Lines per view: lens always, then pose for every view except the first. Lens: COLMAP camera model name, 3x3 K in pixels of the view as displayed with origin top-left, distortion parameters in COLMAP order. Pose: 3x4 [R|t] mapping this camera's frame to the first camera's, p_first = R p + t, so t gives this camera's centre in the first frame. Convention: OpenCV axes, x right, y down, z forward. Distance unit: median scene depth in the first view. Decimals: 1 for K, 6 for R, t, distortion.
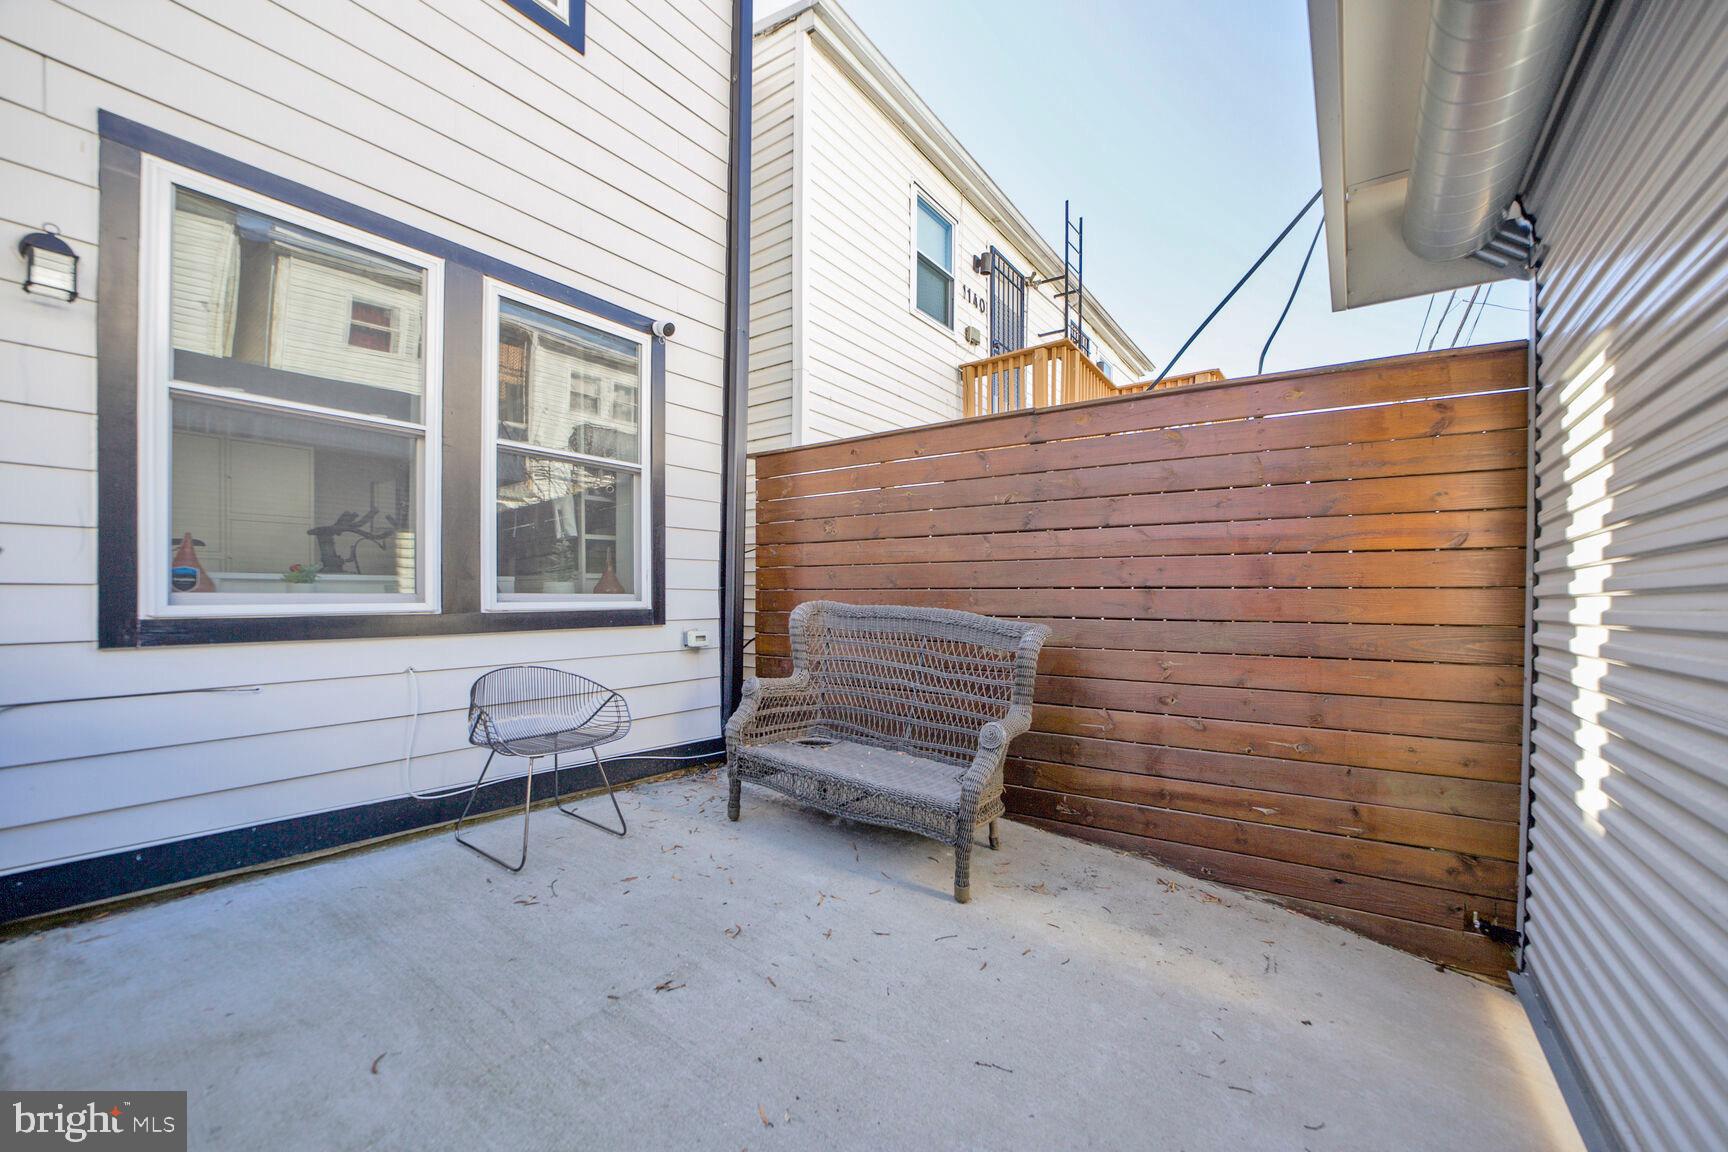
lens RADIAL K [[685.1, 0, 860.0], [0, 685.1, 597.6], [0, 0, 1]] dist [-0.010394, 0.000114]
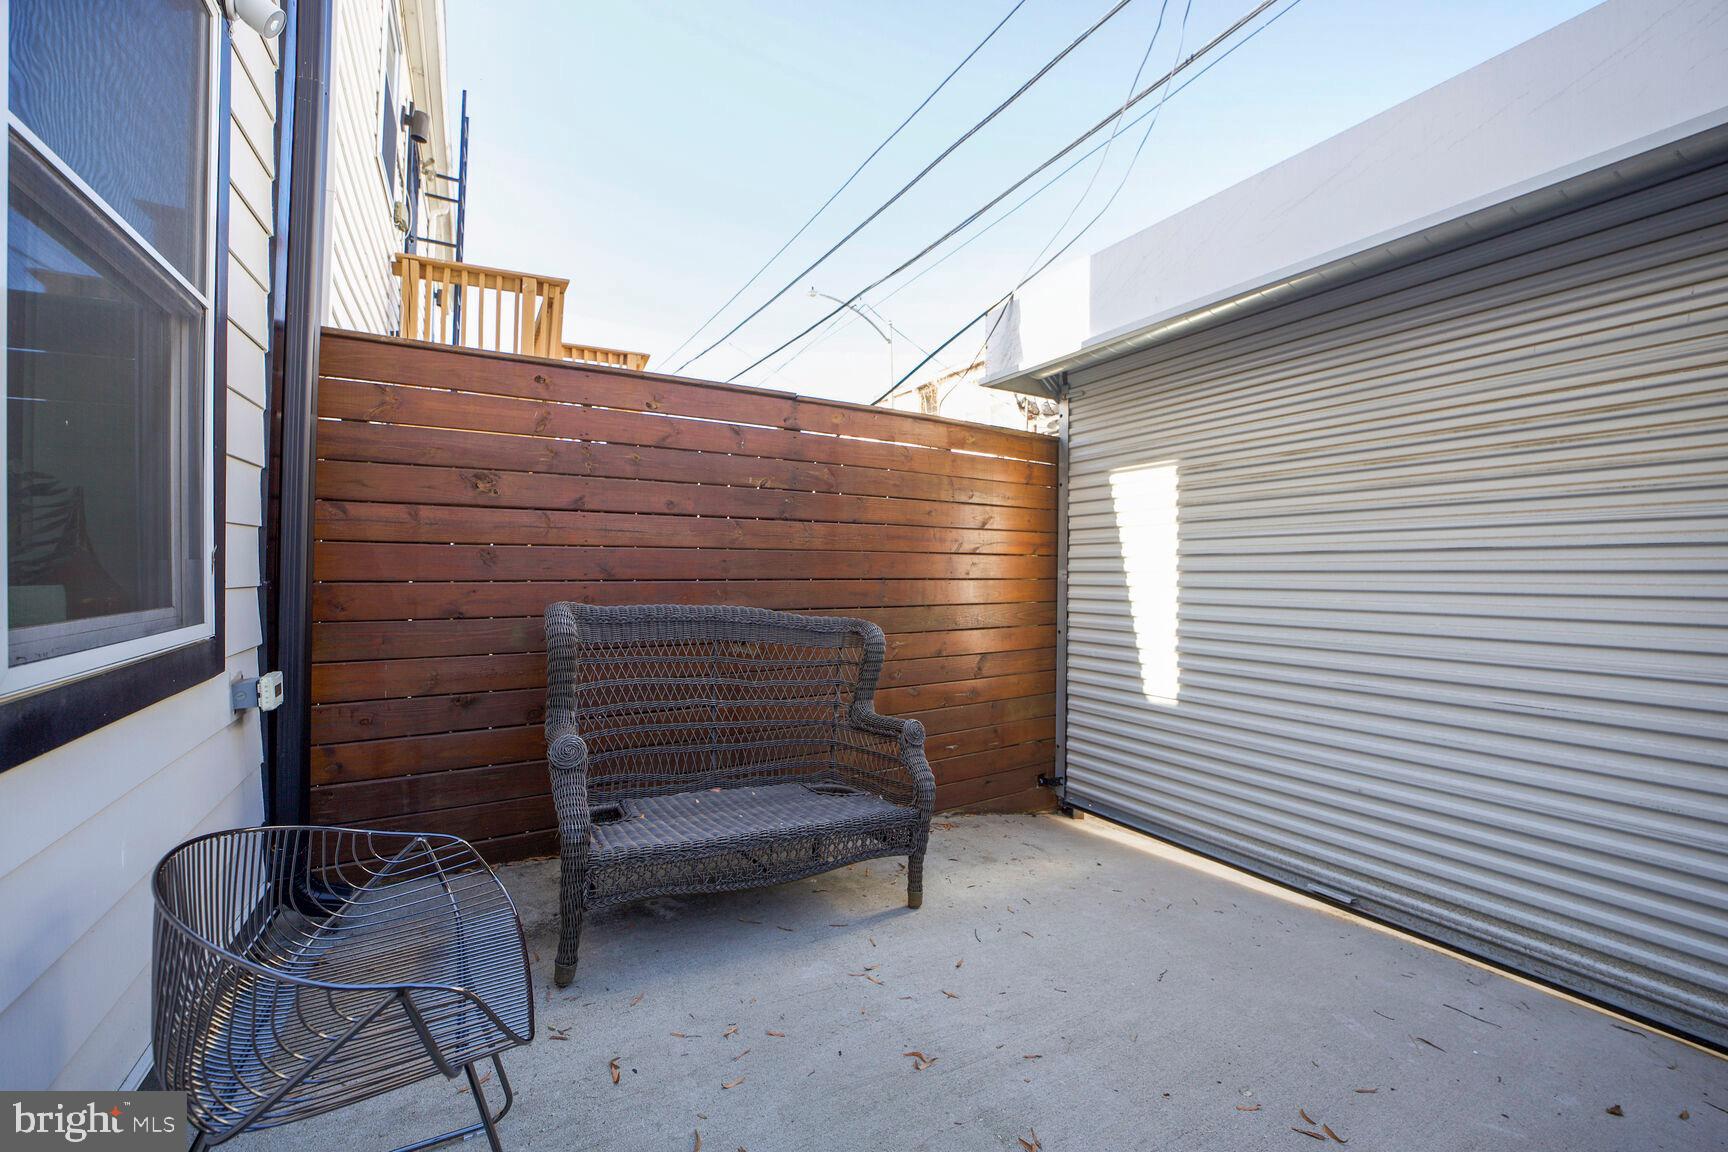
lens RADIAL K [[696.9, 0, 906.3], [0, 696.9, 555.3], [0, 0, 1]] dist [-0.000969, 0.000028]
pose [[0.383334, 0.018182, 0.923431, -0.723671], [0.003123, 0.999775, -0.020982, -0.032550], [-0.923605, 0.010927, 0.383191, 0.580197]]
